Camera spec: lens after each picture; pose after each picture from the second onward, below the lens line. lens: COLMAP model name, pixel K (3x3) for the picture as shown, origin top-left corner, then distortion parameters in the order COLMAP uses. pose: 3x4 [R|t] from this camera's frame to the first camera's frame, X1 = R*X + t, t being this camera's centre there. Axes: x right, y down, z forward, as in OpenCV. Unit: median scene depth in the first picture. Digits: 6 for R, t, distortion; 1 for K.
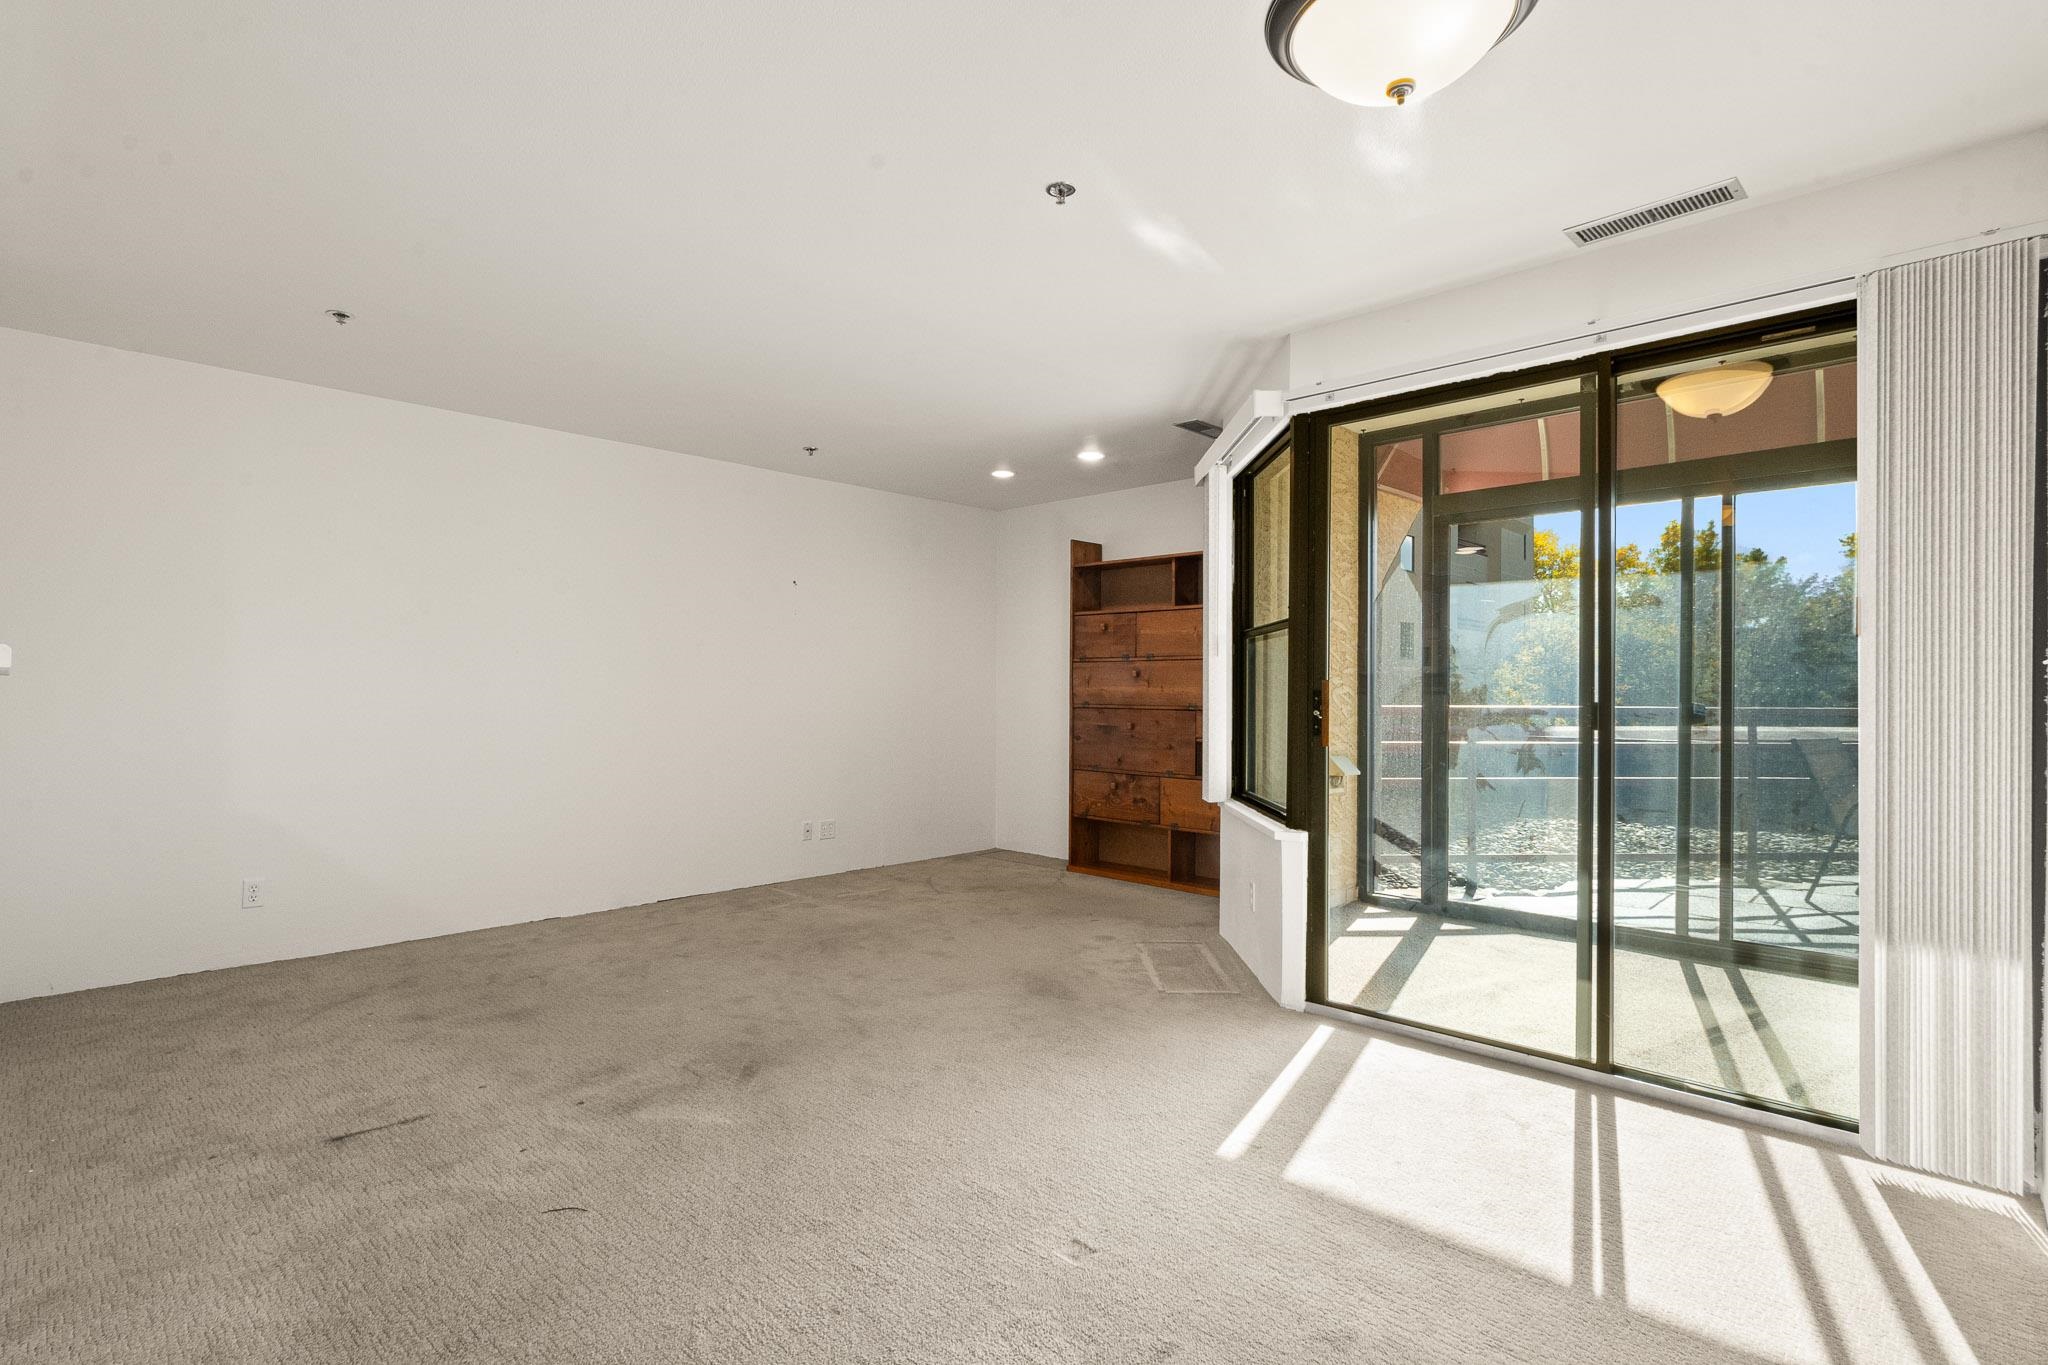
lens RADIAL K [[992.0, 0, 1024.0], [0, 992.0, 682.5], [0, 0, 1]] dist [-0.002570, -0.000560]
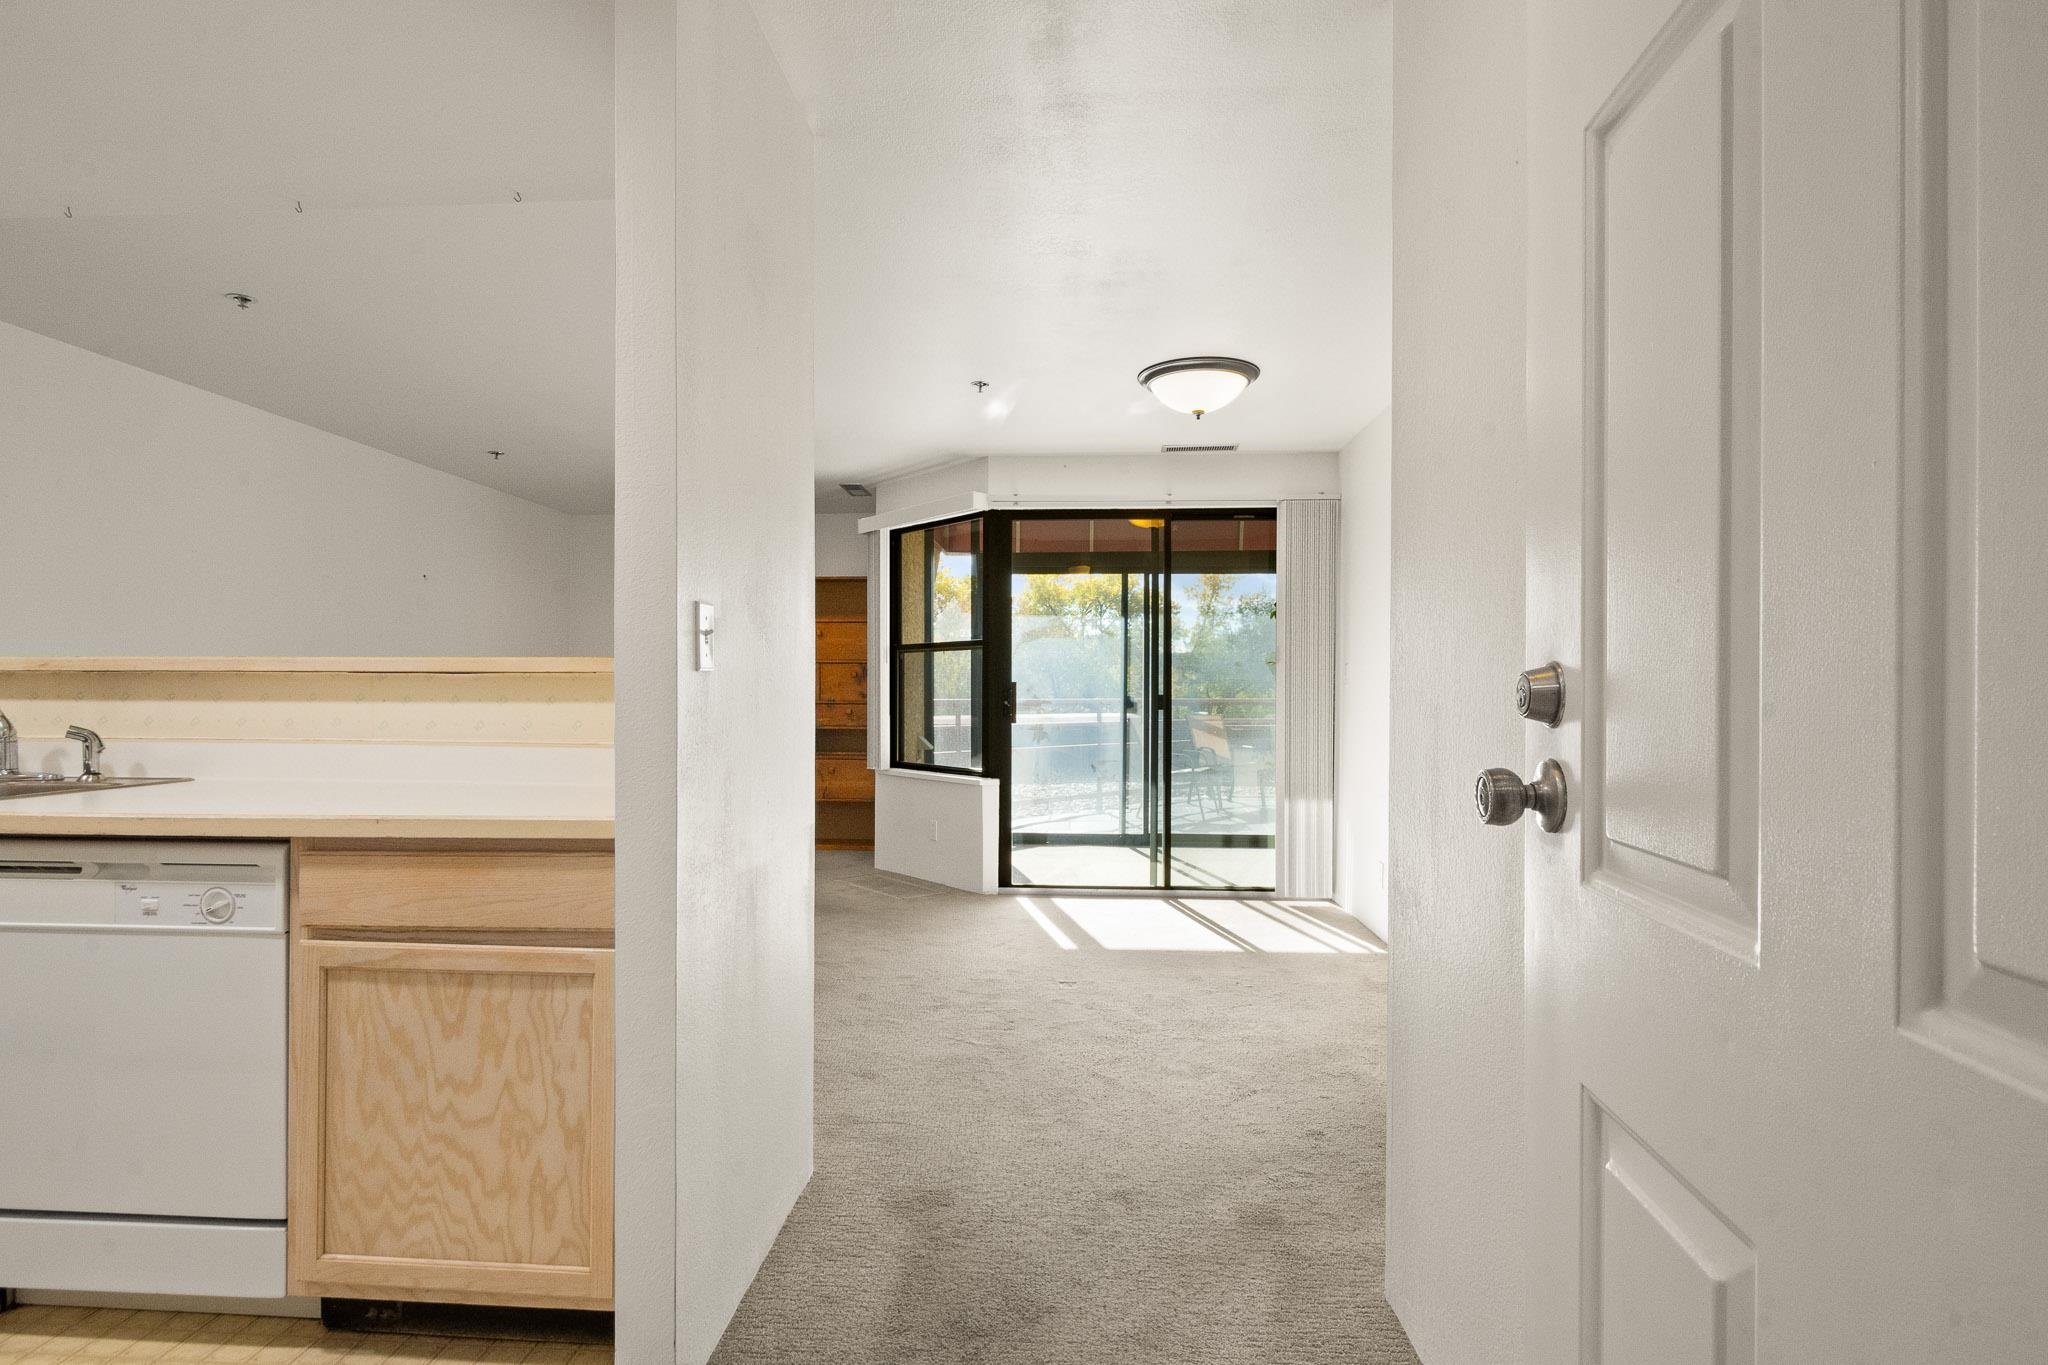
lens RADIAL K [[1031.3, 0, 1024.0], [0, 1031.3, 682.5], [0, 0, 1]] dist [-0.002658, -0.000201]
pose [[0.753026, 0.002494, 0.657986, -0.775596], [-0.004452, 0.999989, 0.001305, -0.002915], [-0.657975, -0.003912, 0.753029, -0.253946]]
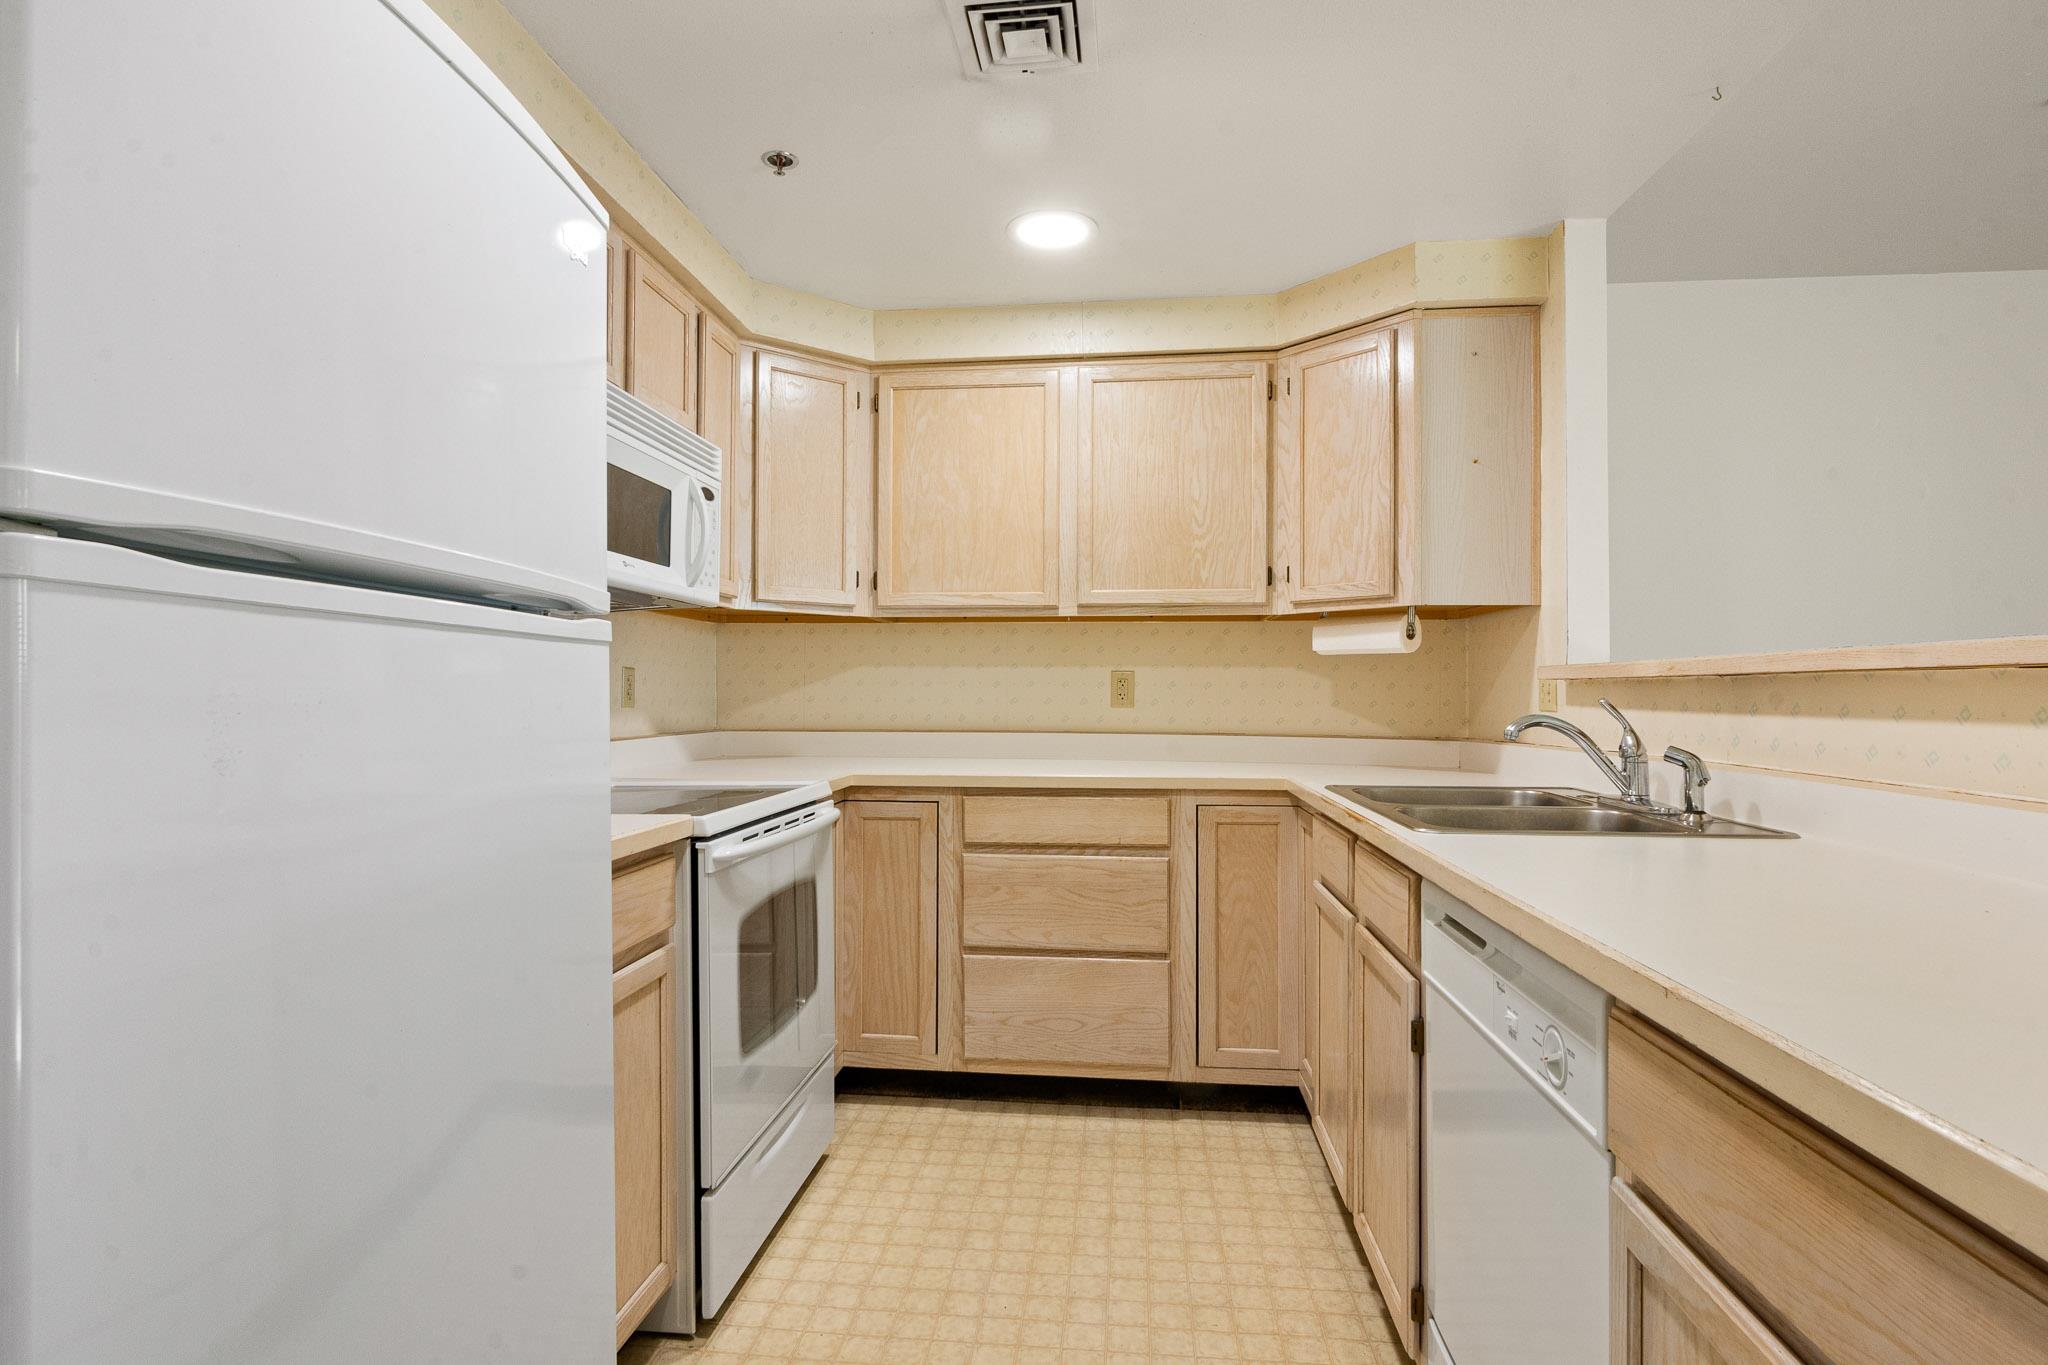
lens RADIAL K [[1063.1, 0, 1024.0], [0, 1063.1, 682.5], [0, 0, 1]] dist [-0.004223, -0.000192]
pose [[0.620948, -0.011066, -0.783774, -0.588206], [0.005899, 0.999938, -0.009445, -0.000103], [0.783830, 0.001241, 0.620975, 0.071671]]
